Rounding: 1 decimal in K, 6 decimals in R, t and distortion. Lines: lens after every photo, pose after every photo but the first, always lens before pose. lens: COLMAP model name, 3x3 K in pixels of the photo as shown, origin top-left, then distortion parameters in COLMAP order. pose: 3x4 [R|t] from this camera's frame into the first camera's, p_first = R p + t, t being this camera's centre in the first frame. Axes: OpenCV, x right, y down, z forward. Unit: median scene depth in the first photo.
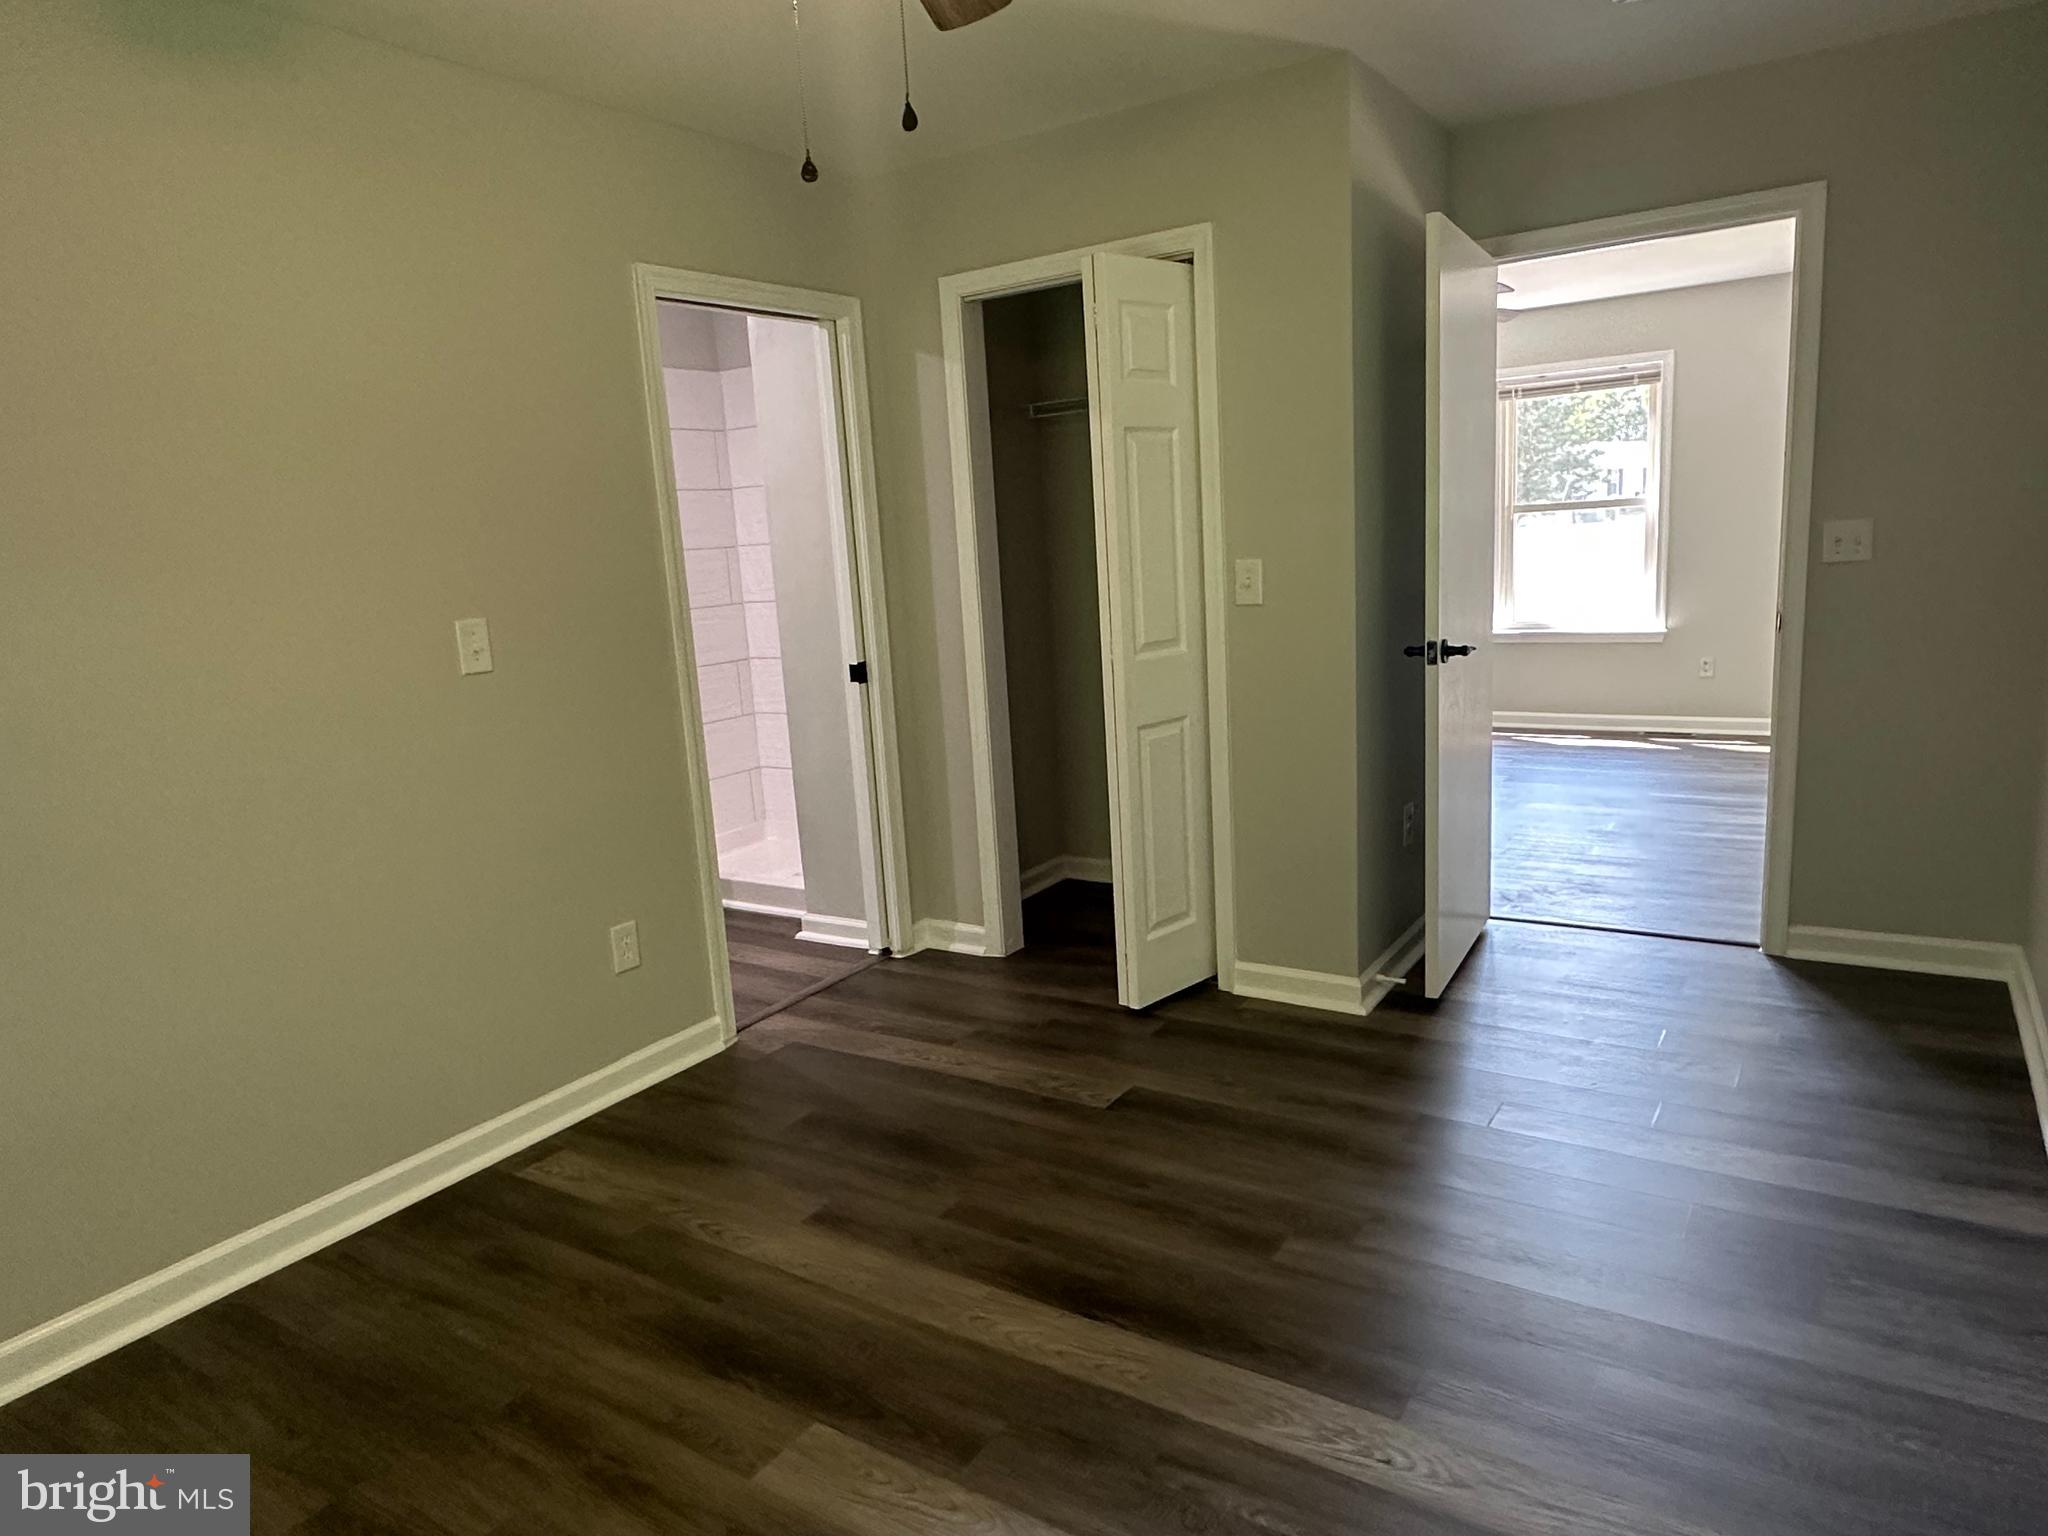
lens RADIAL K [[1272.5, 0, 1024.0], [0, 1272.5, 768.0], [0, 0, 1]] dist [-0.003618, 0.000415]
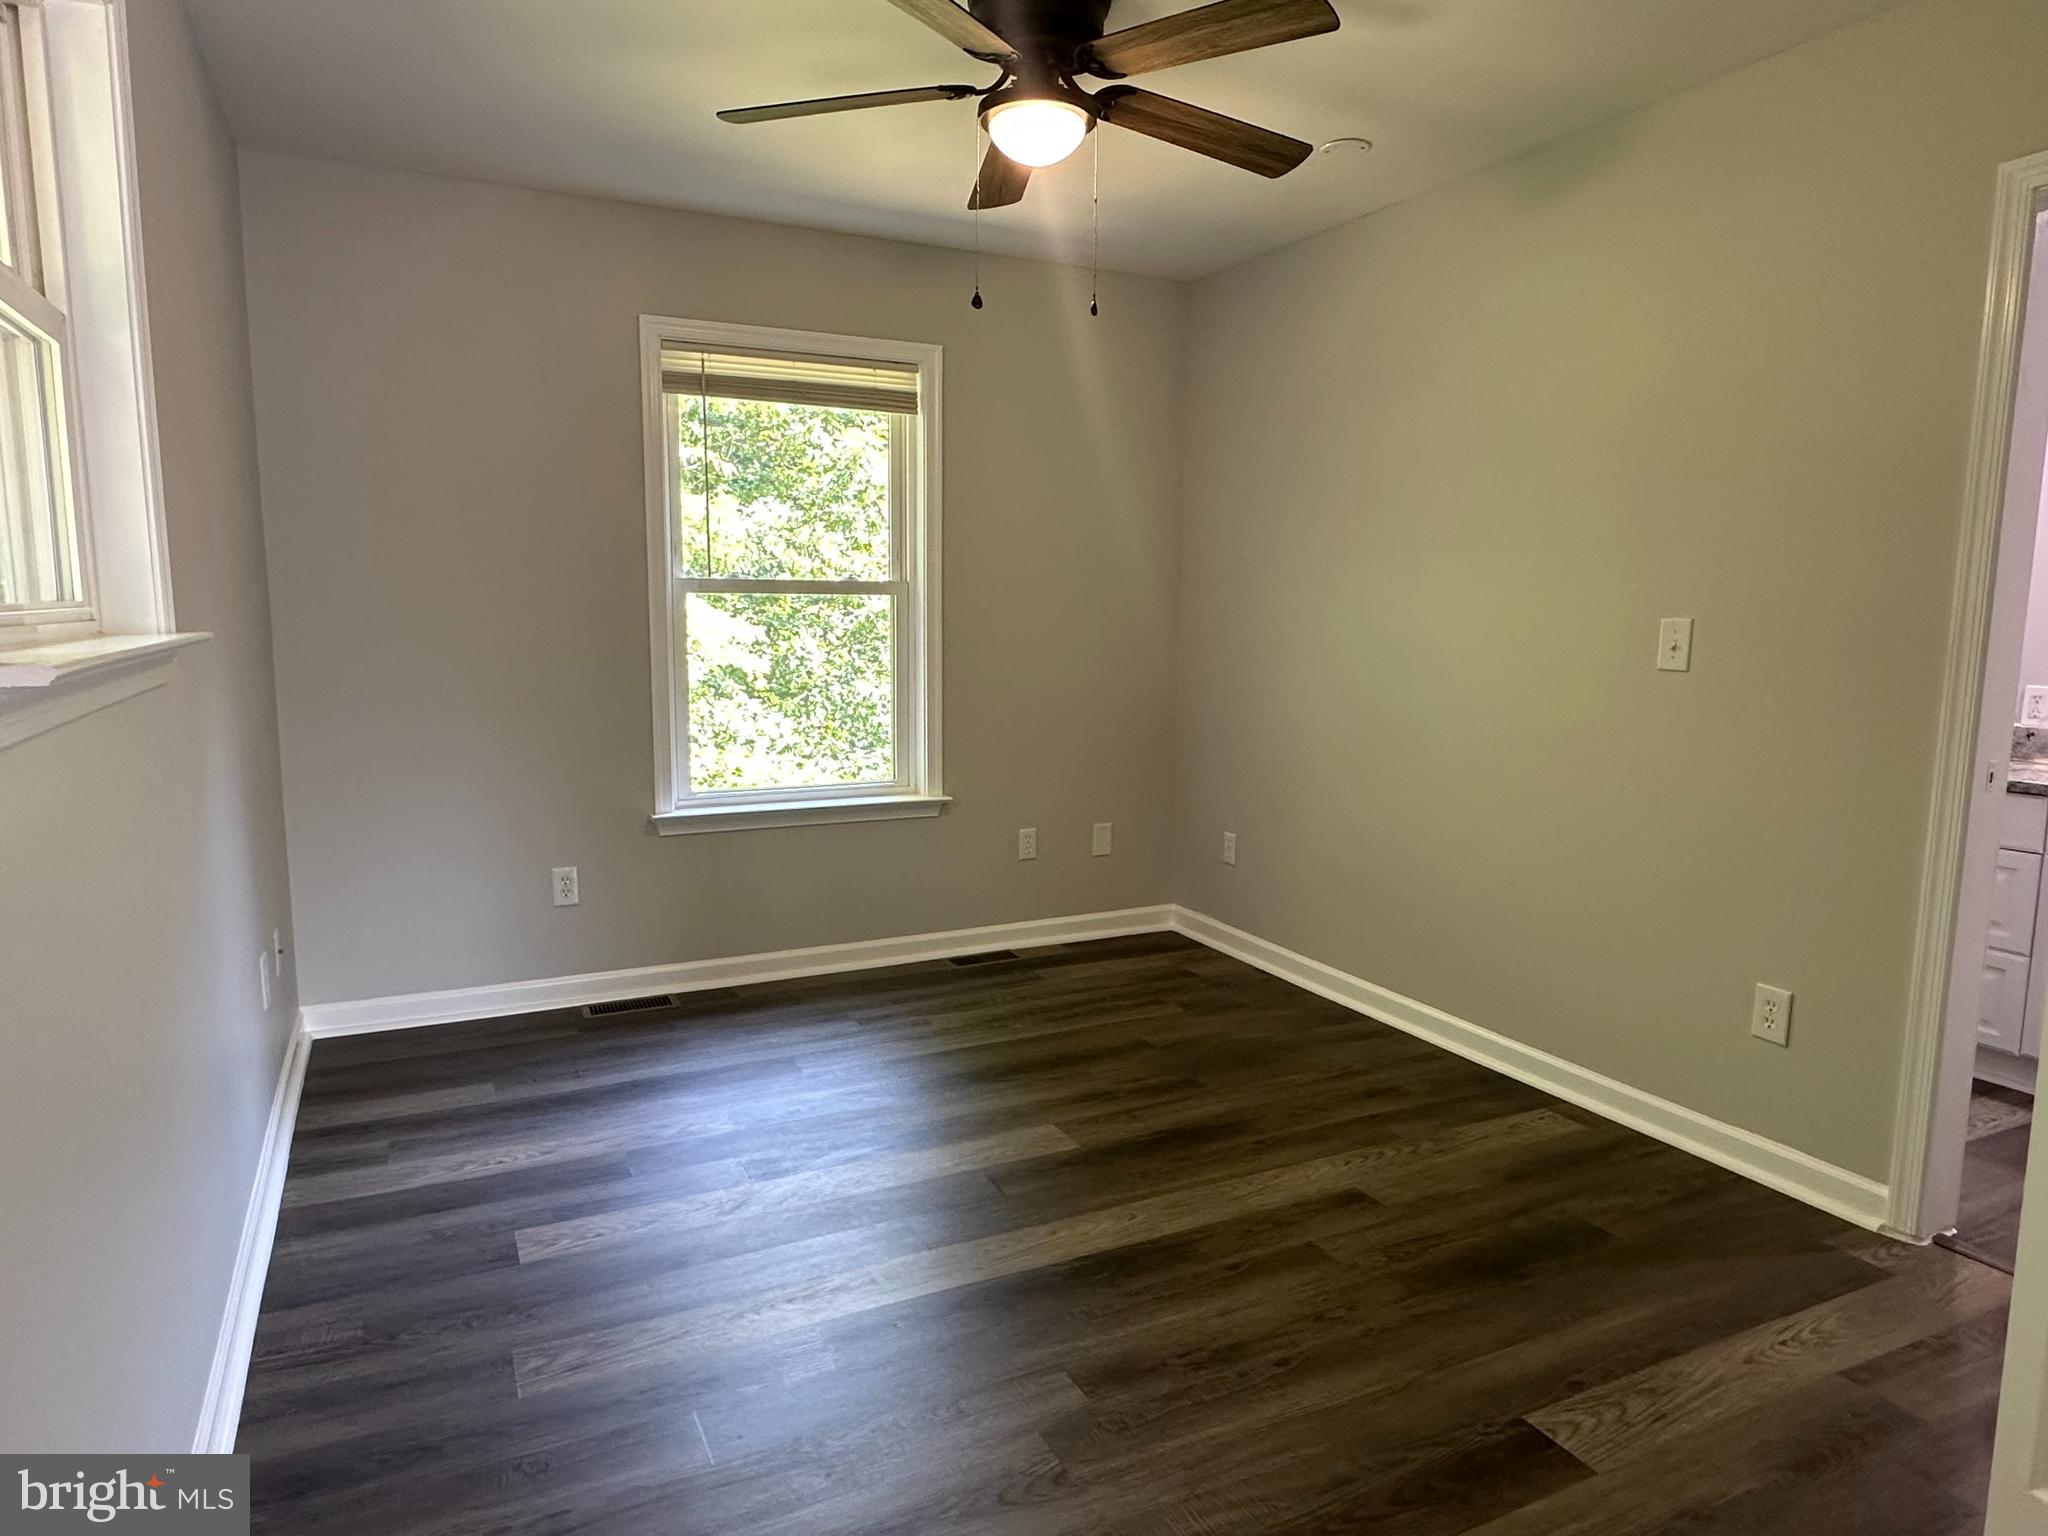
lens RADIAL K [[1254.7, 0, 1016.7], [0, 1254.7, 772.0], [0, 0, 1]] dist [-0.003427, -0.001138]
pose [[-0.502322, 0.173958, -0.847001, 0.774524], [-0.133585, 0.952181, 0.274784, -0.220347], [0.854300, 0.251176, -0.455063, 1.111527]]
